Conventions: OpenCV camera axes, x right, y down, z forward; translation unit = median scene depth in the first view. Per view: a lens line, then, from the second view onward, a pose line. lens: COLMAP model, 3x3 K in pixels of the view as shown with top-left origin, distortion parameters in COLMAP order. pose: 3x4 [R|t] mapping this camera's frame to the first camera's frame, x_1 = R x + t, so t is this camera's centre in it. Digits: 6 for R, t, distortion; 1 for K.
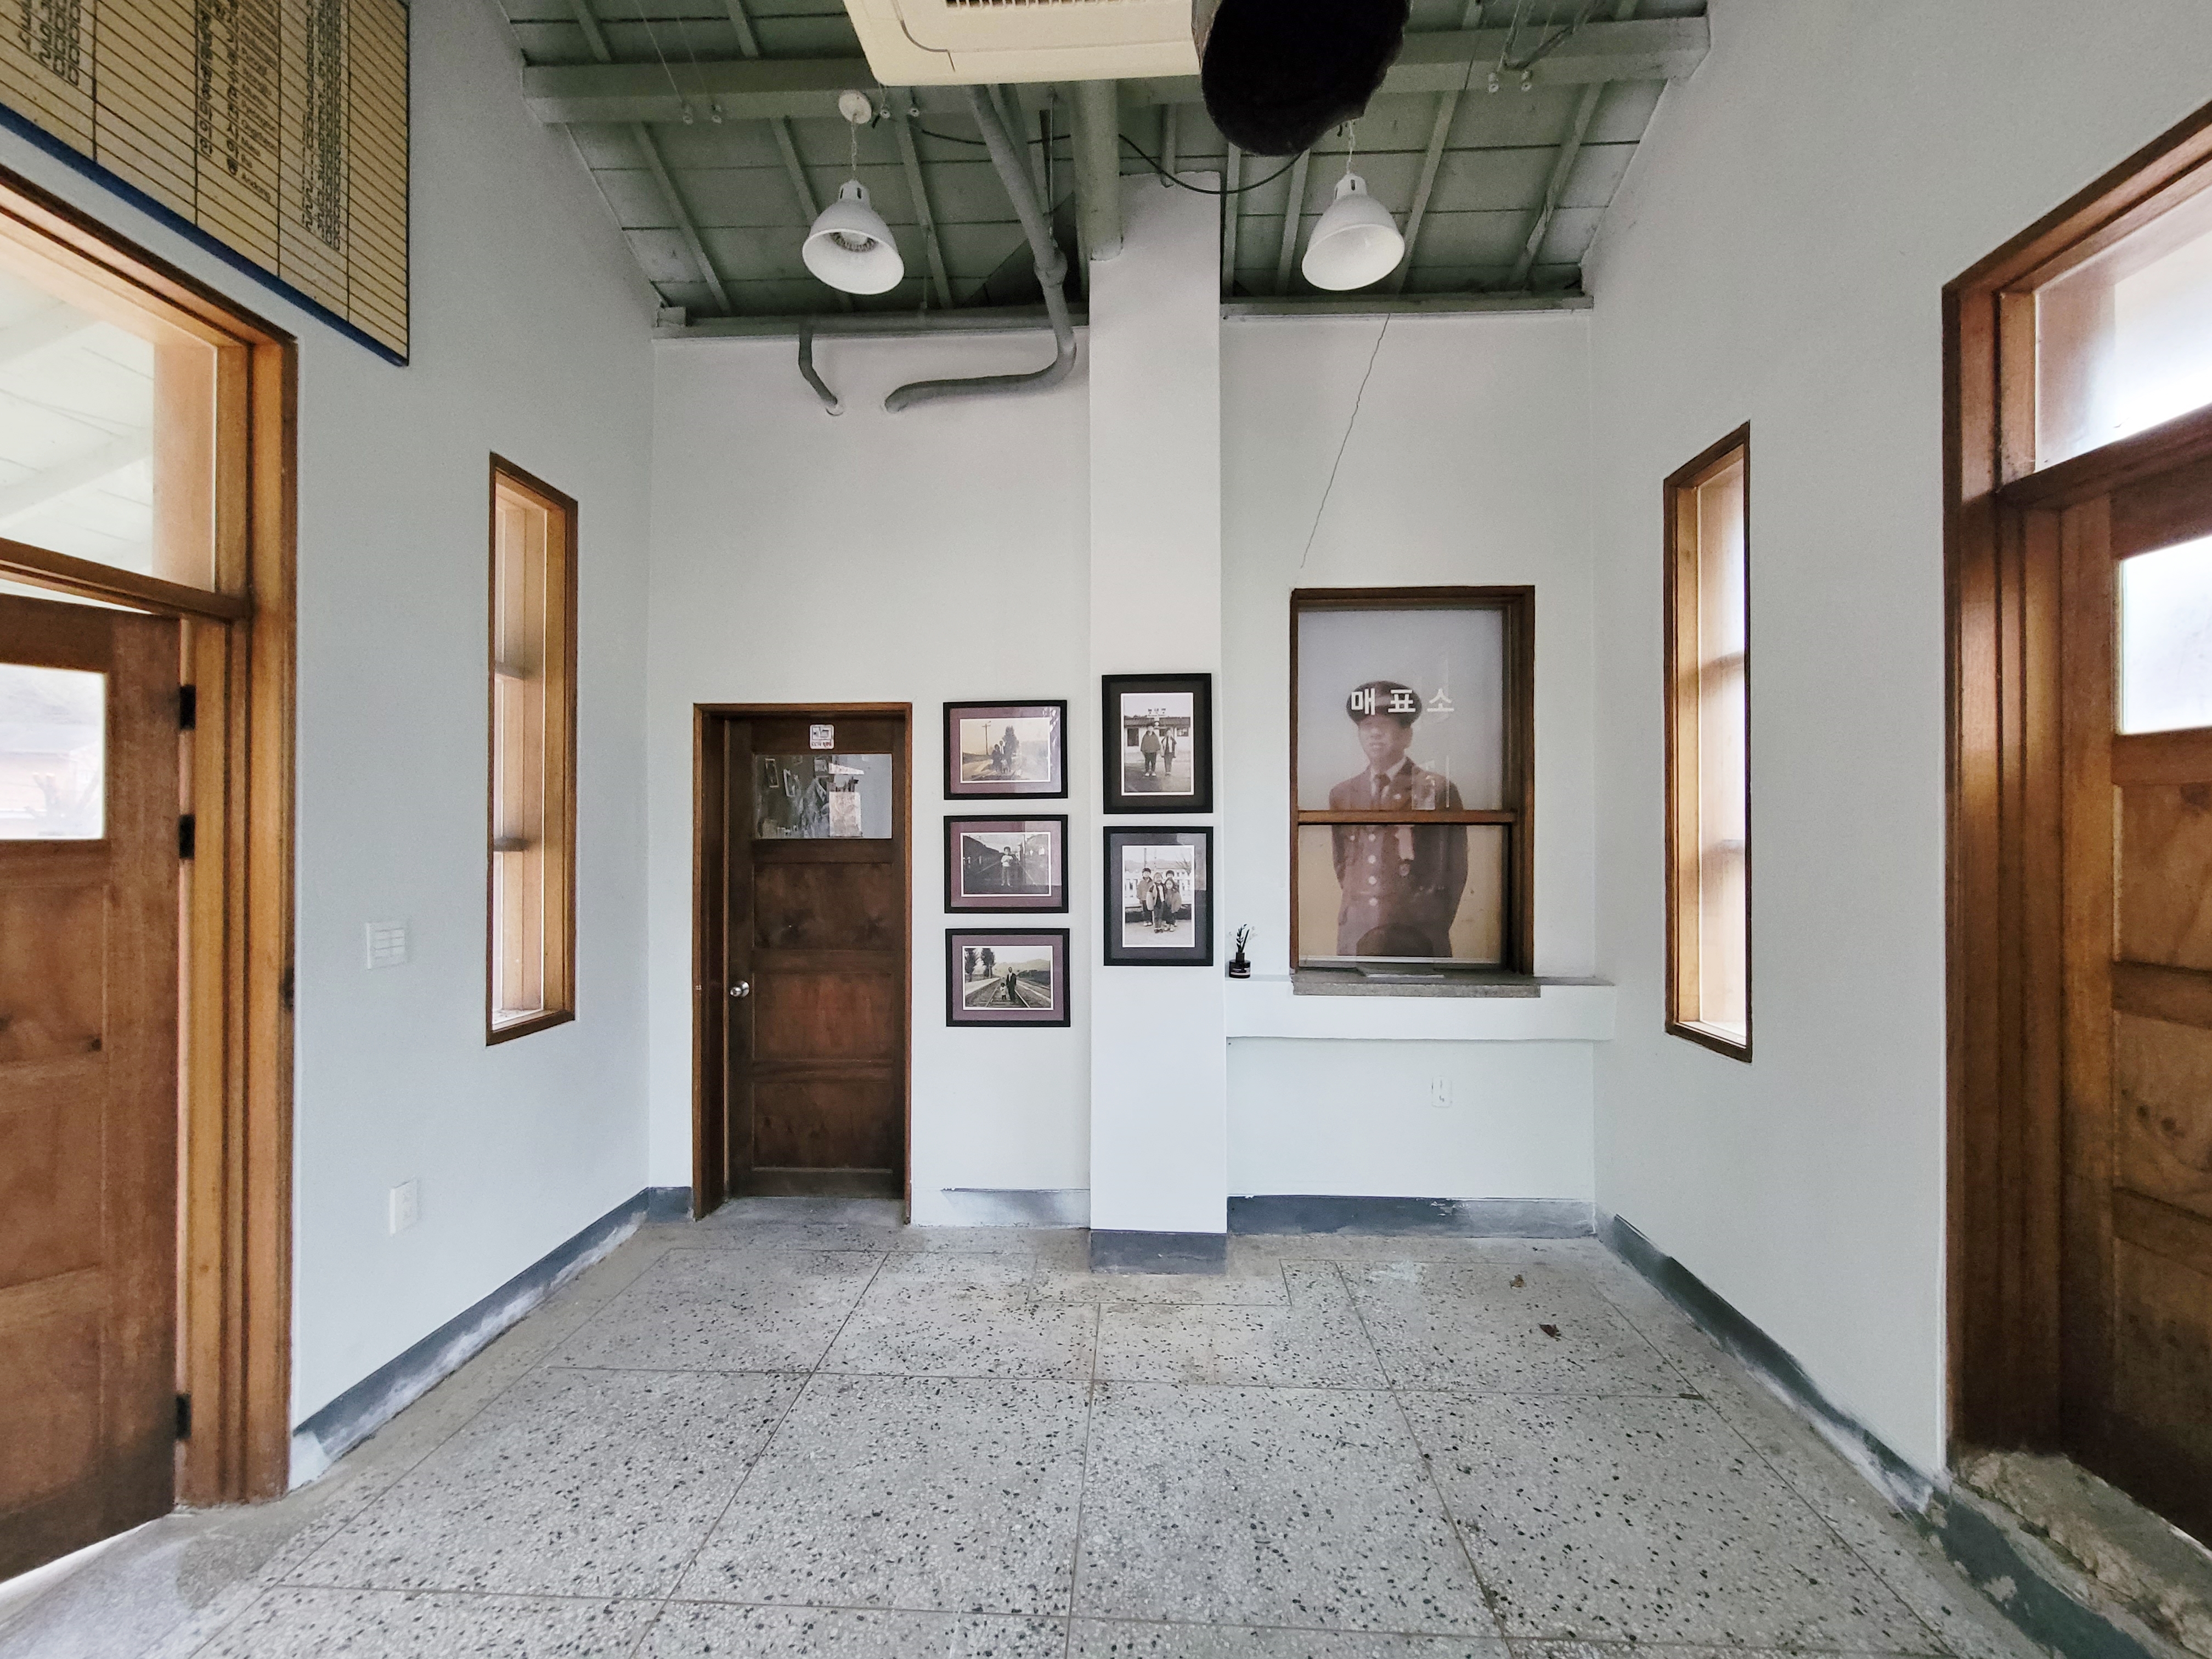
lens RADIAL K [[1017.5, 0, 1106.0], [0, 1017.5, 829.5], [0, 0, 1]] dist [0.000819, 0.000161]
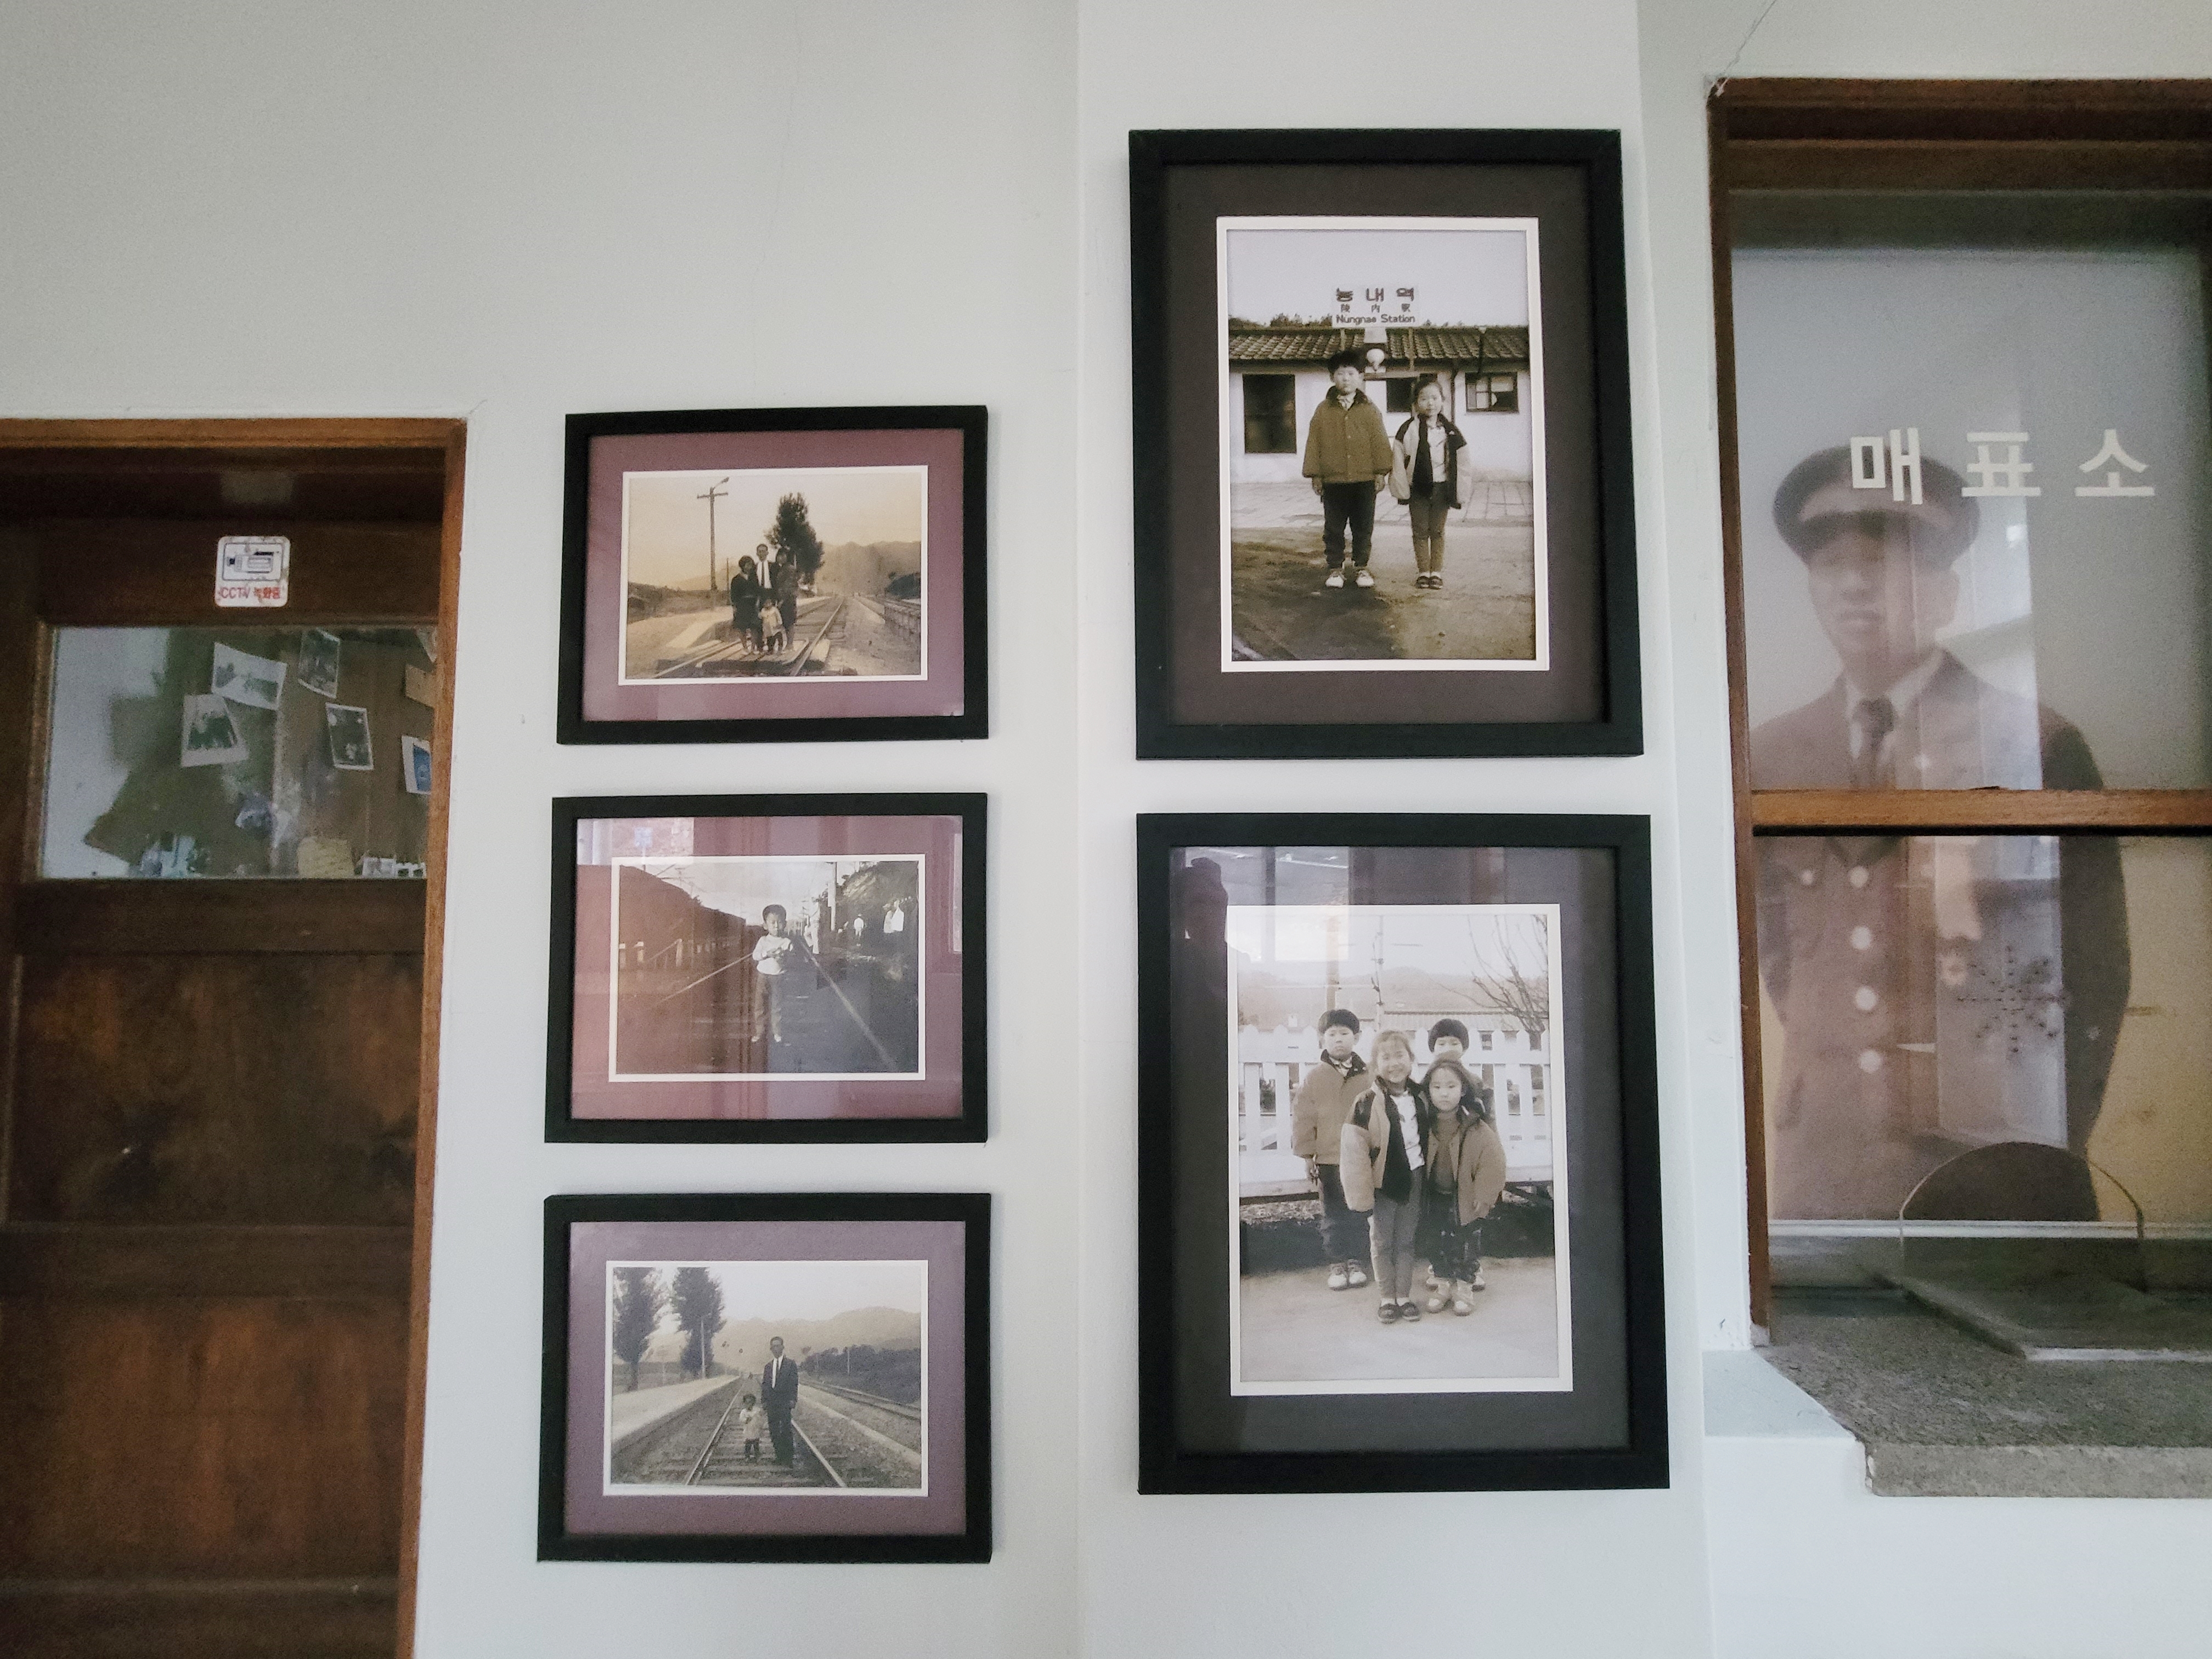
lens RADIAL K [[1017.5, 0, 1106.0], [0, 1017.5, 829.5], [0, 0, 1]] dist [0.000819, 0.000161]
pose [[0.998802, 0.003127, 0.048842, -0.018405], [-0.000843, 0.998907, -0.046726, 0.009334], [-0.048935, 0.046629, 0.997713, 0.737791]]
